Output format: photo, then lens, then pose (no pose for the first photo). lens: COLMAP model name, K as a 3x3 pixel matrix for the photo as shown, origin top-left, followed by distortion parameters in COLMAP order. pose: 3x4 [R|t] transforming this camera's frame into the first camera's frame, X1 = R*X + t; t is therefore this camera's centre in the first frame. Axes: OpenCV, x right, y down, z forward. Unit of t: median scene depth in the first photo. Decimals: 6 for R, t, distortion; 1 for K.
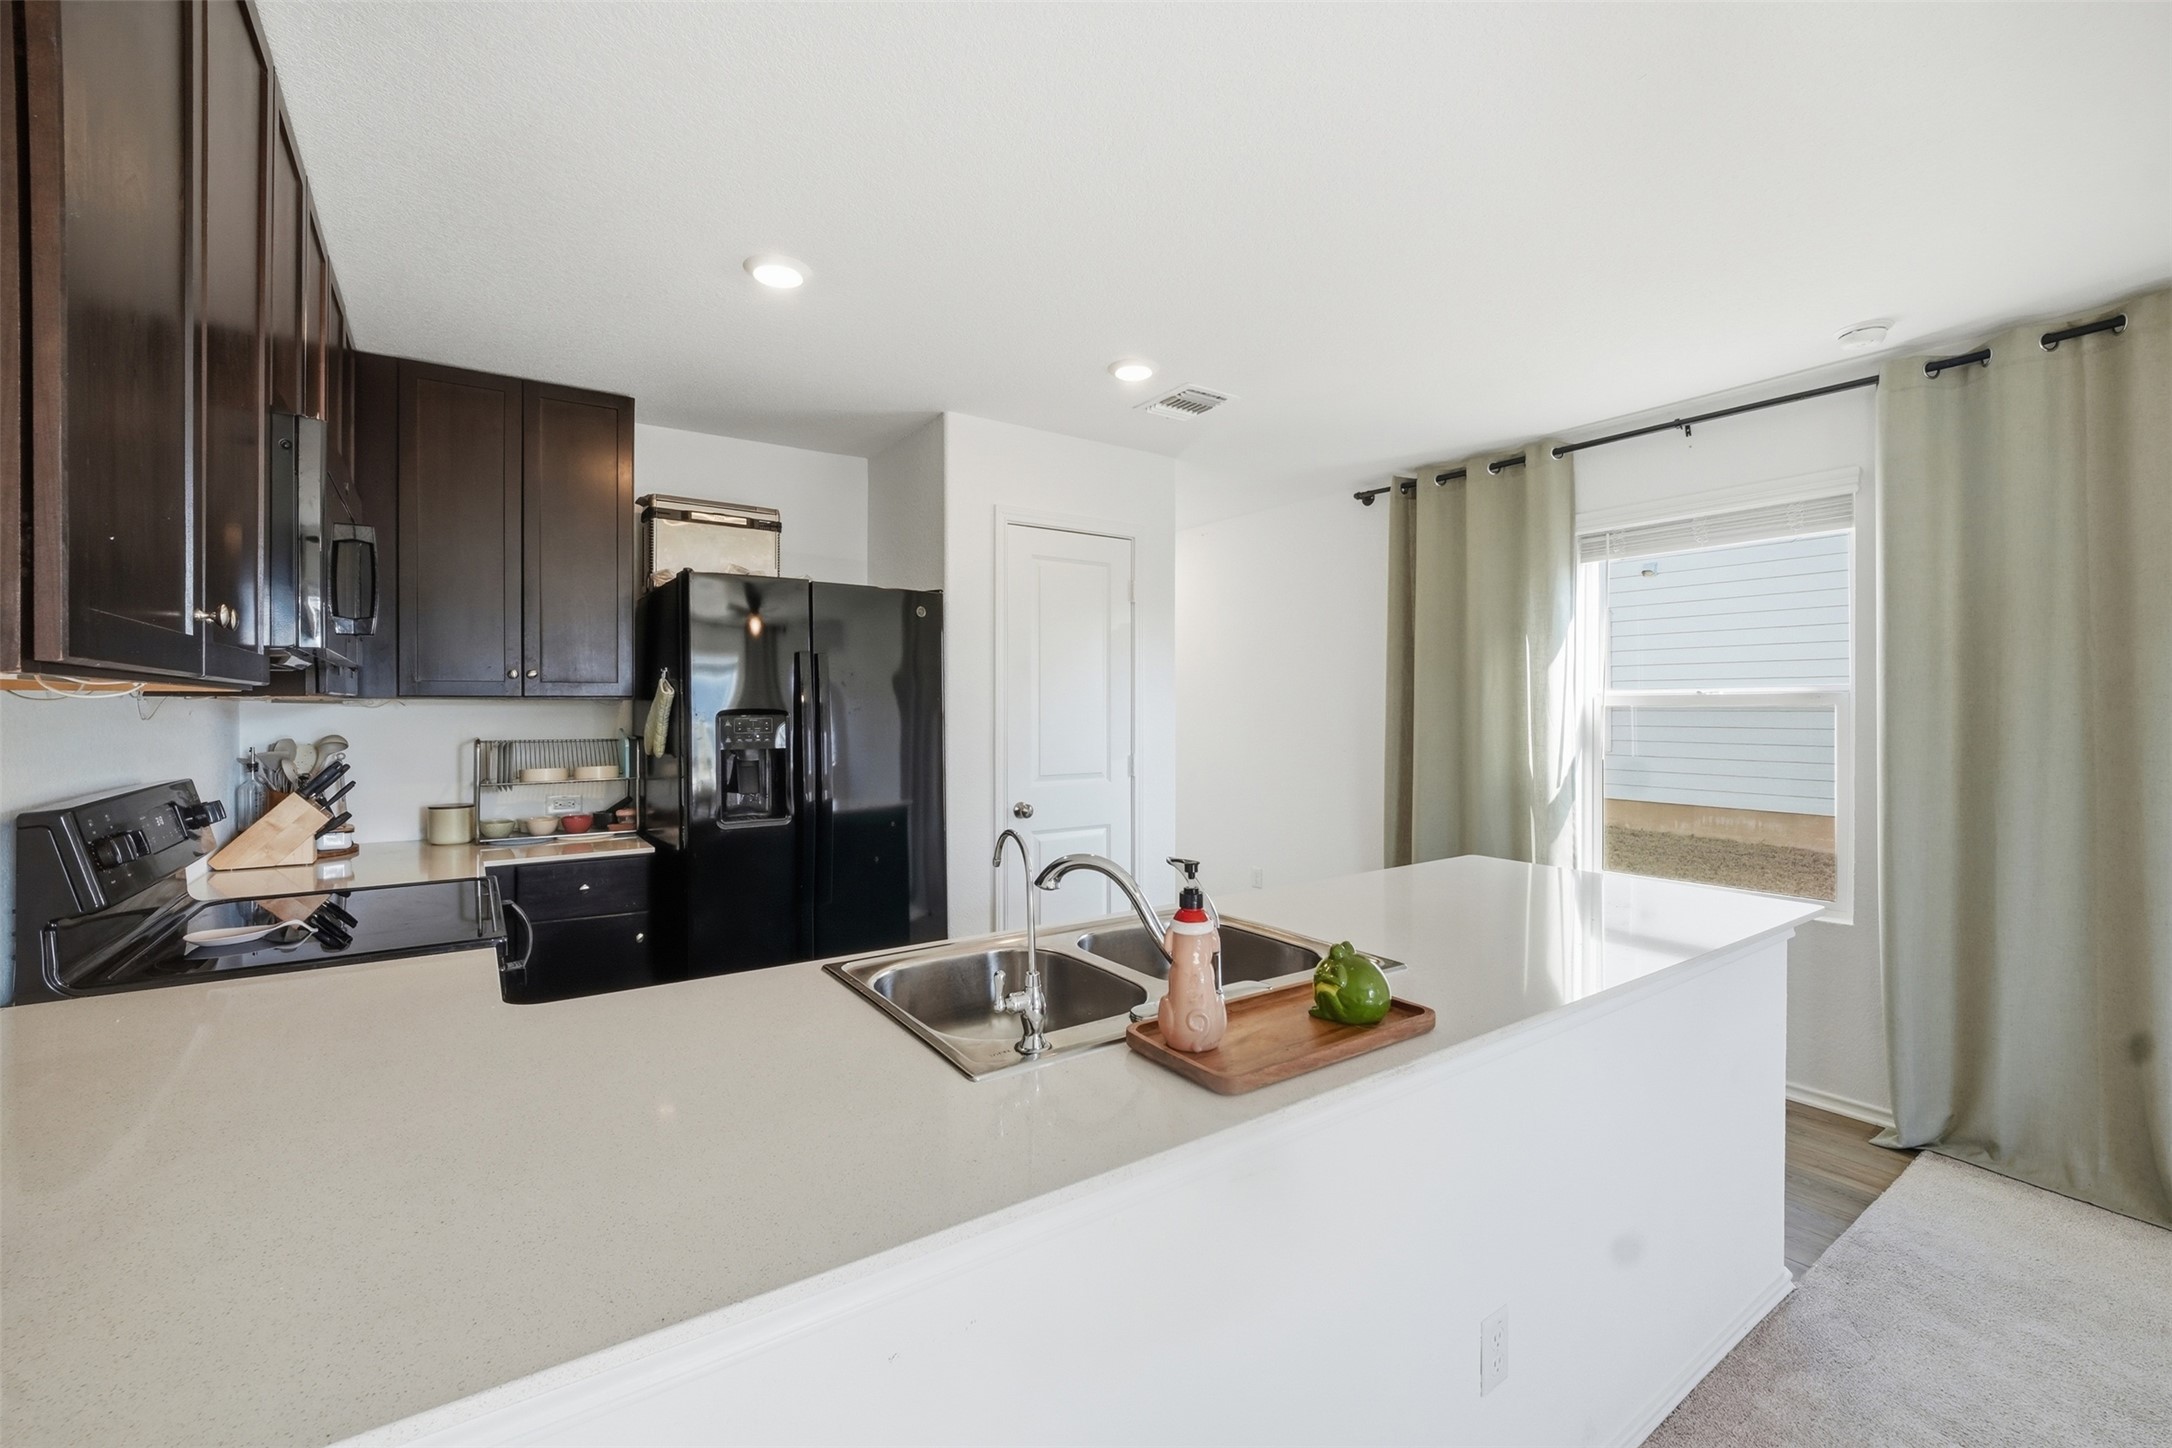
lens RADIAL K [[891.7, 0, 1062.3], [0, 891.7, 710.8], [0, 0, 1]] dist [-0.002985, -0.000023]
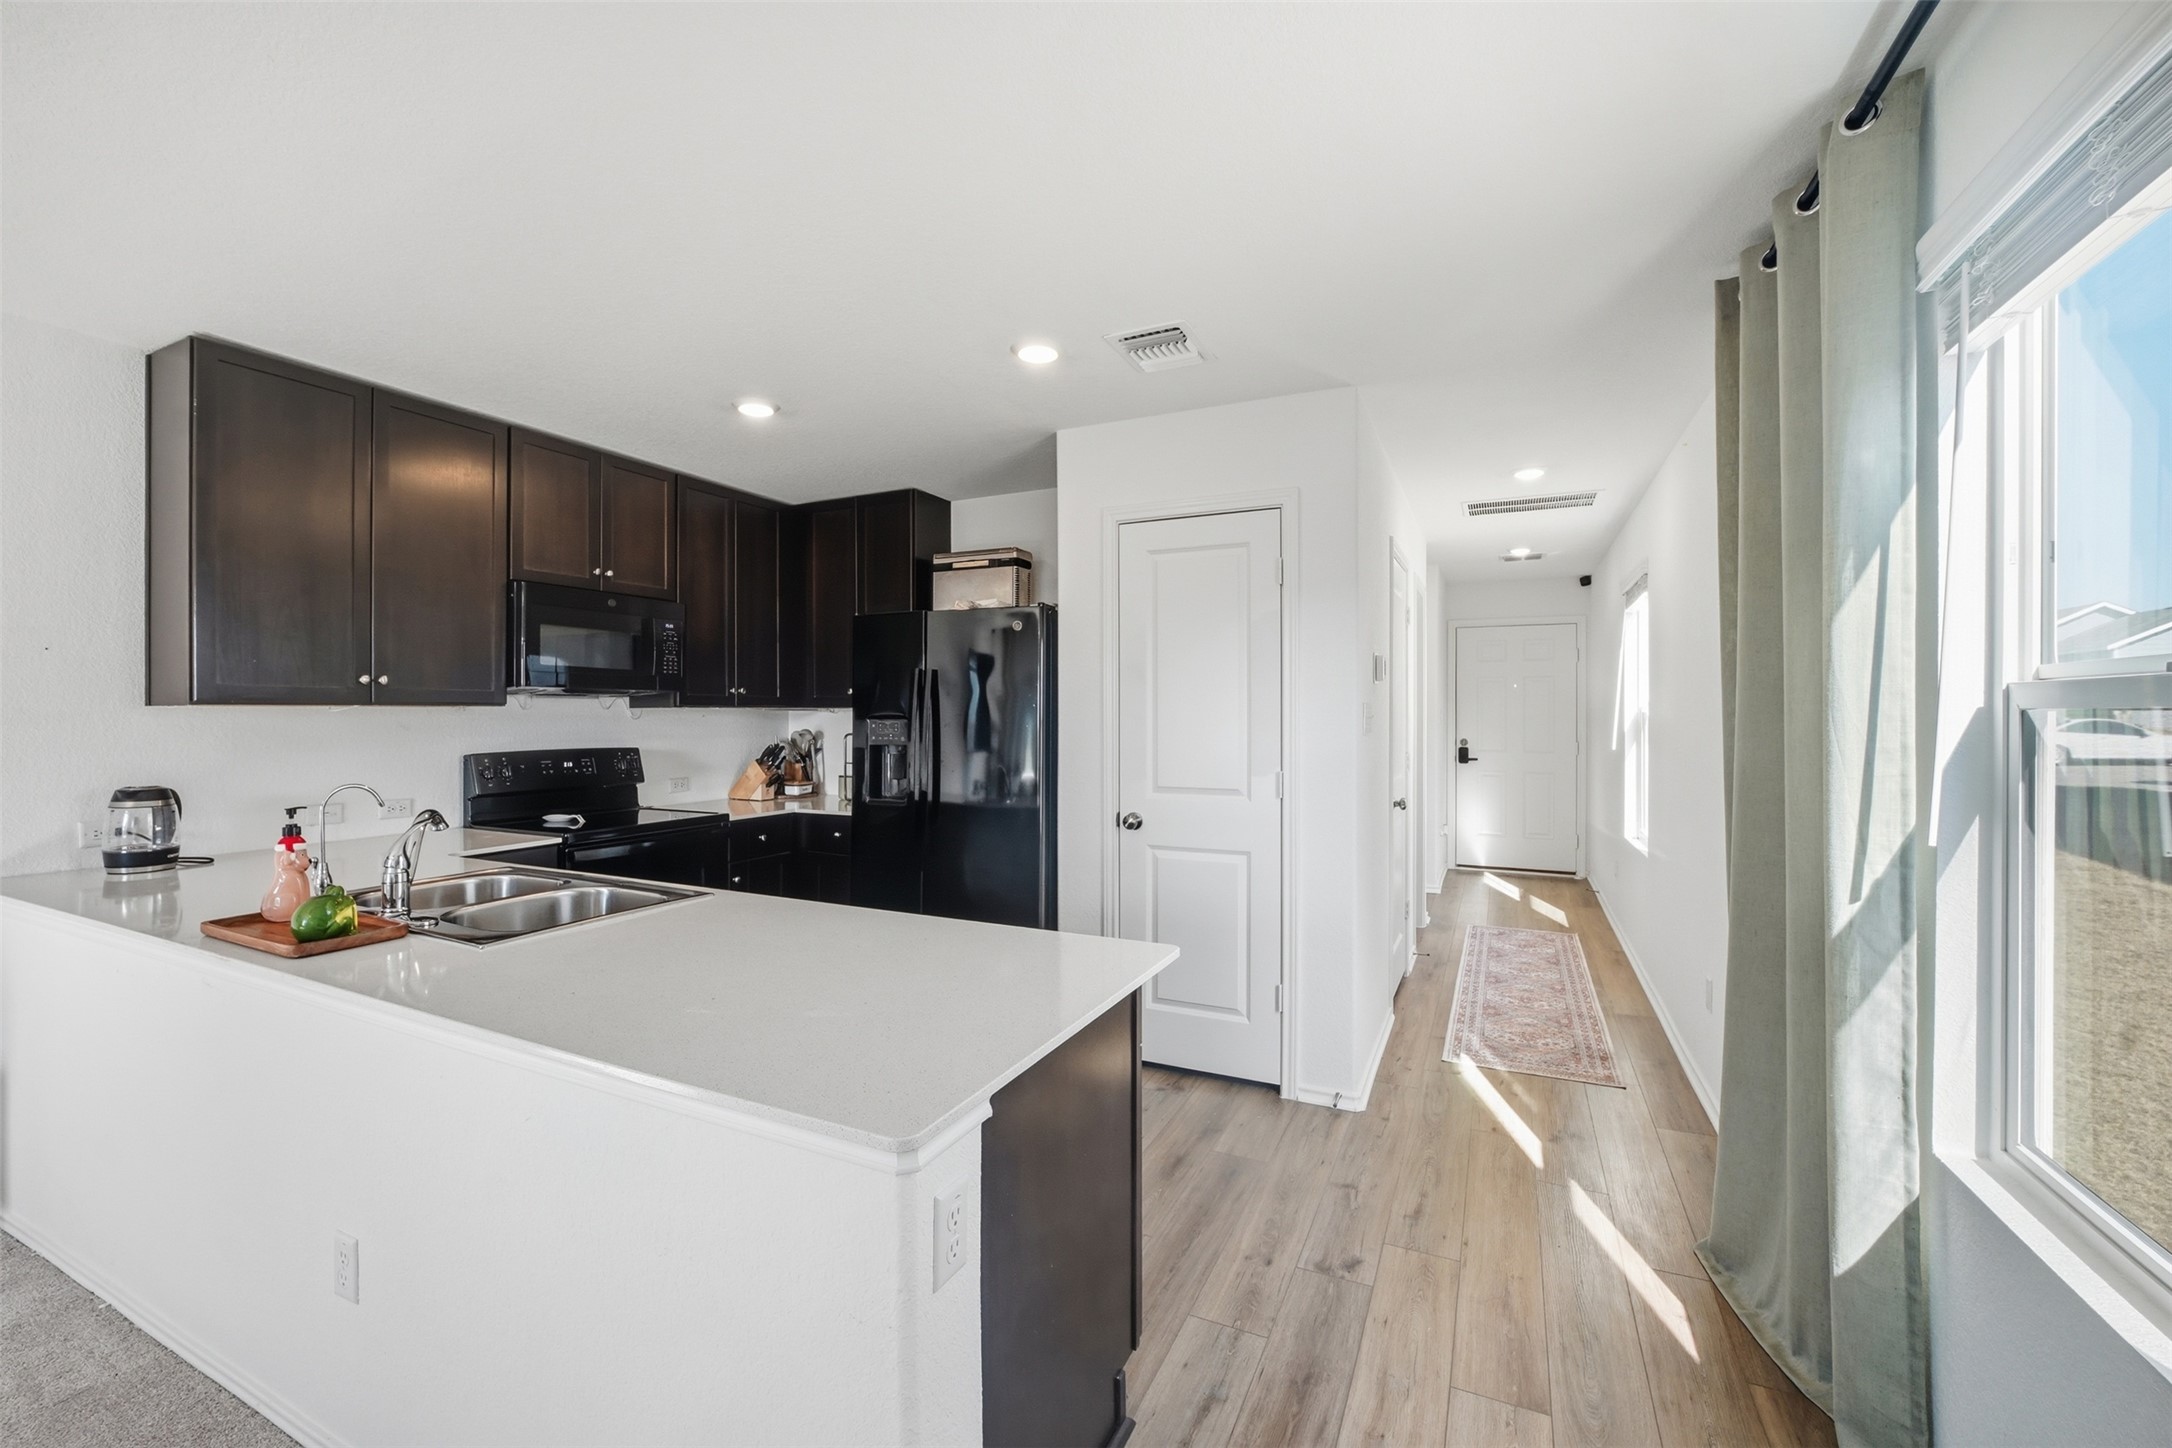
lens RADIAL K [[891.7, 0, 1067.3], [0, 891.7, 713.6], [0, 0, 1]] dist [-0.002985, -0.000023]
pose [[0.499588, -0.000278, -0.866263, 0.742035], [-0.004892, 0.999983, -0.003142, 0.000025], [0.866249, 0.005807, 0.499578, 0.461043]]
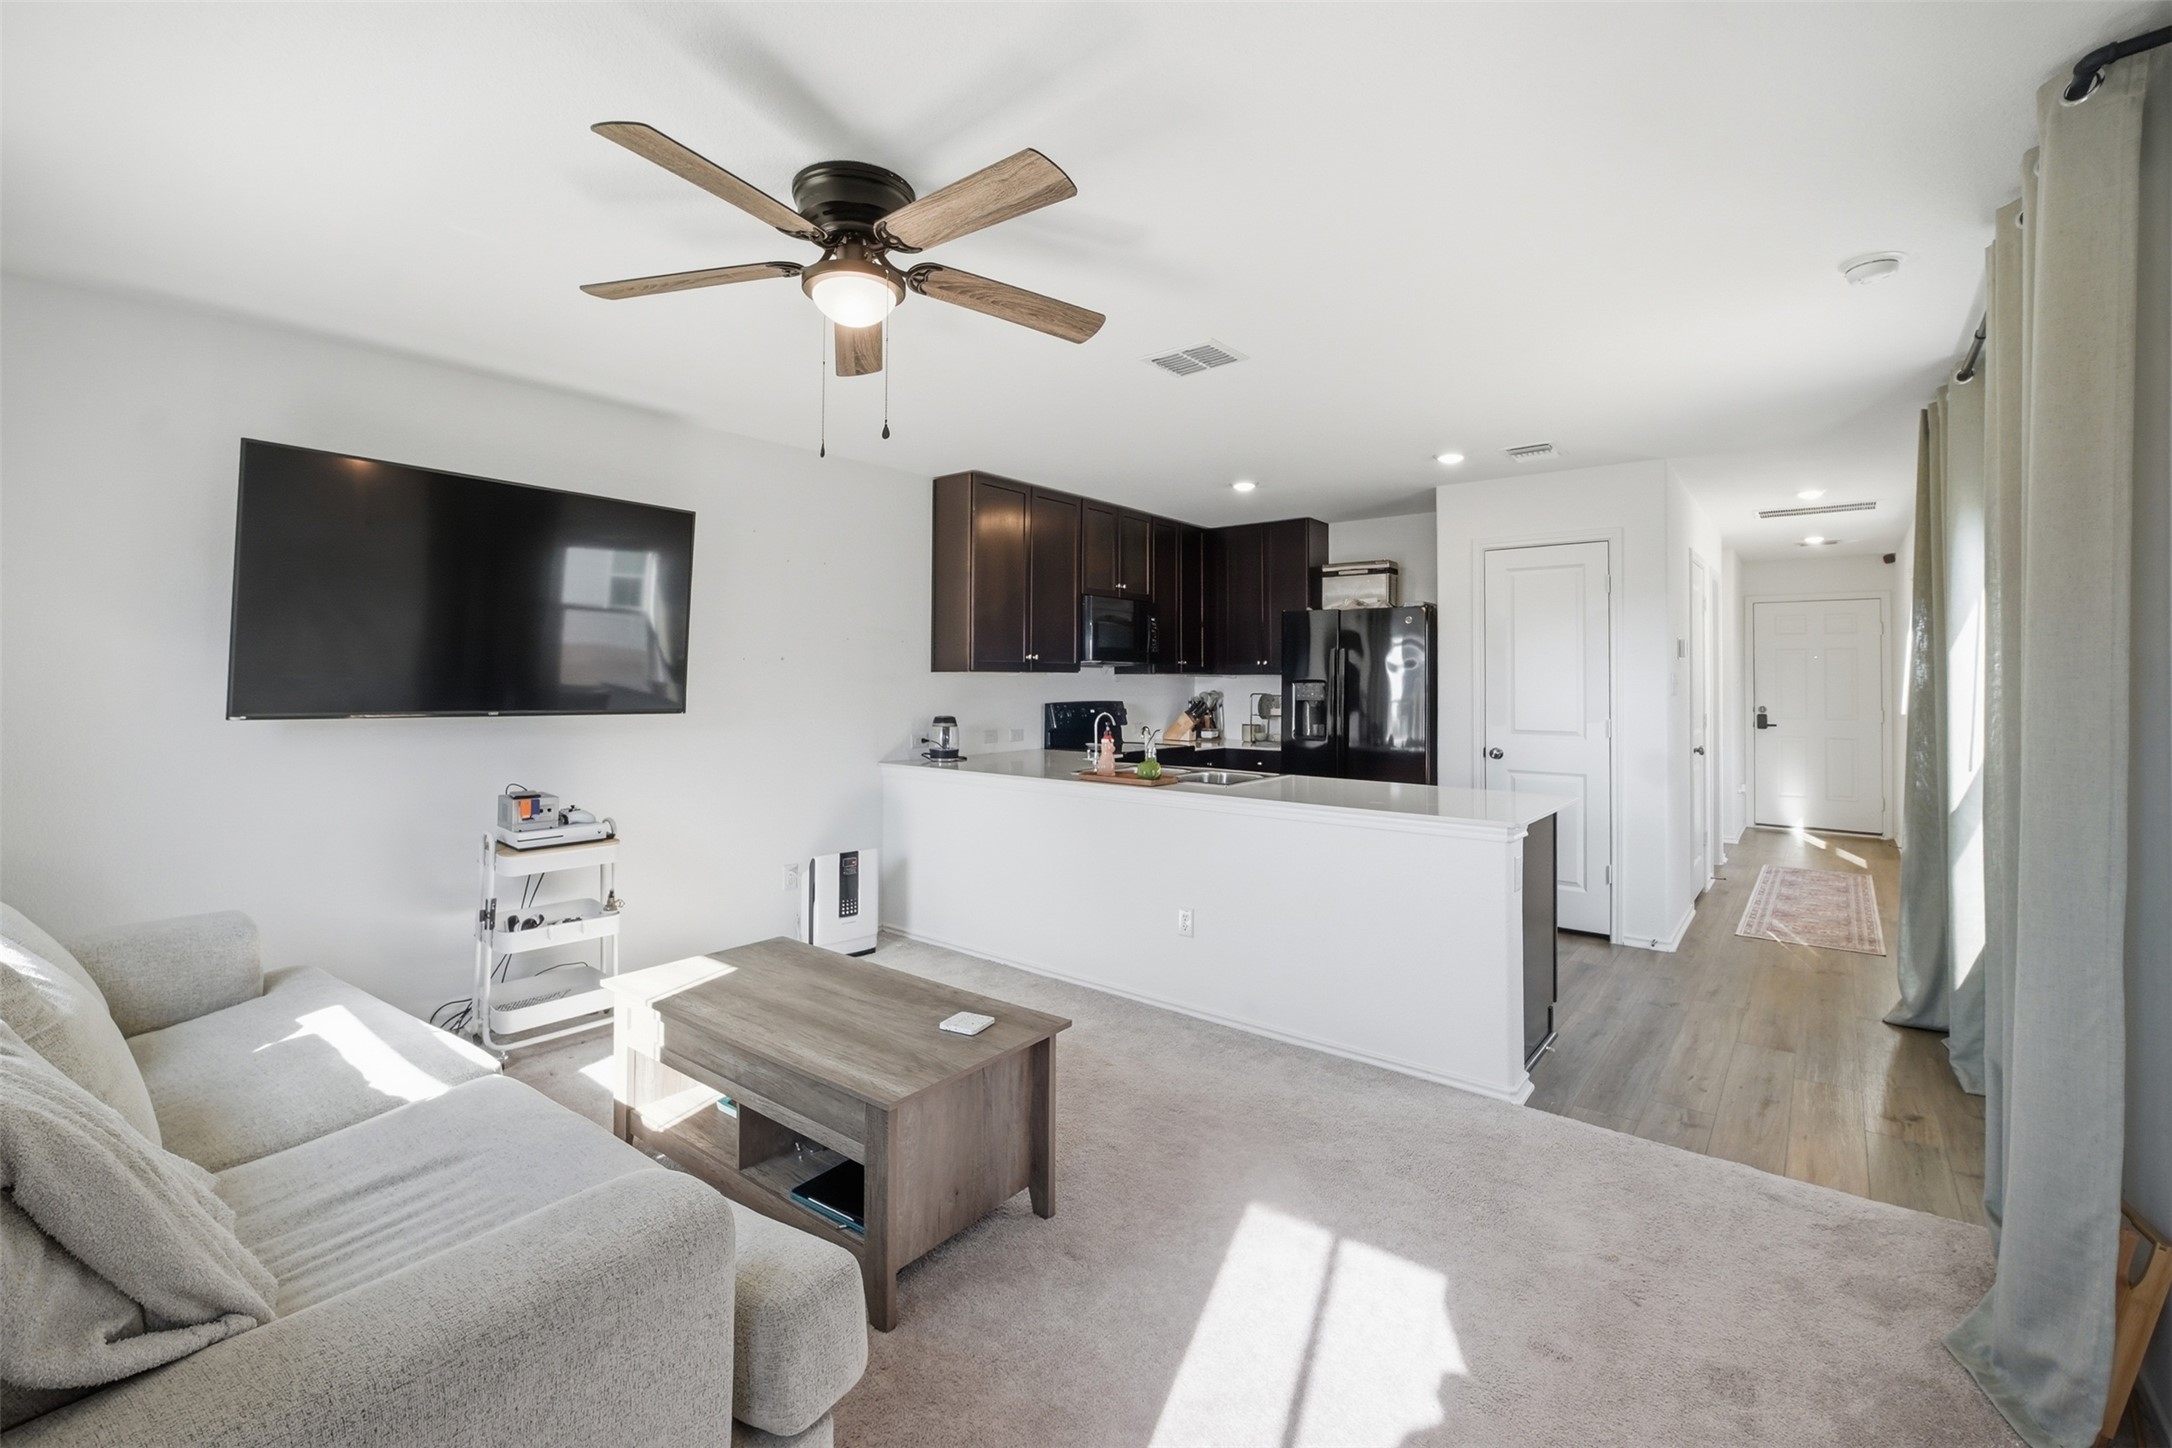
lens RADIAL K [[934.6, 0, 1083.2], [0, 934.6, 659.6], [0, 0, 1]] dist [-0.005284, -0.000614]
pose [[0.298110, -0.019227, -0.954338, 1.154331], [-0.011927, 0.999644, -0.023866, 0.007730], [0.954457, 0.018497, 0.297774, -0.054275]]
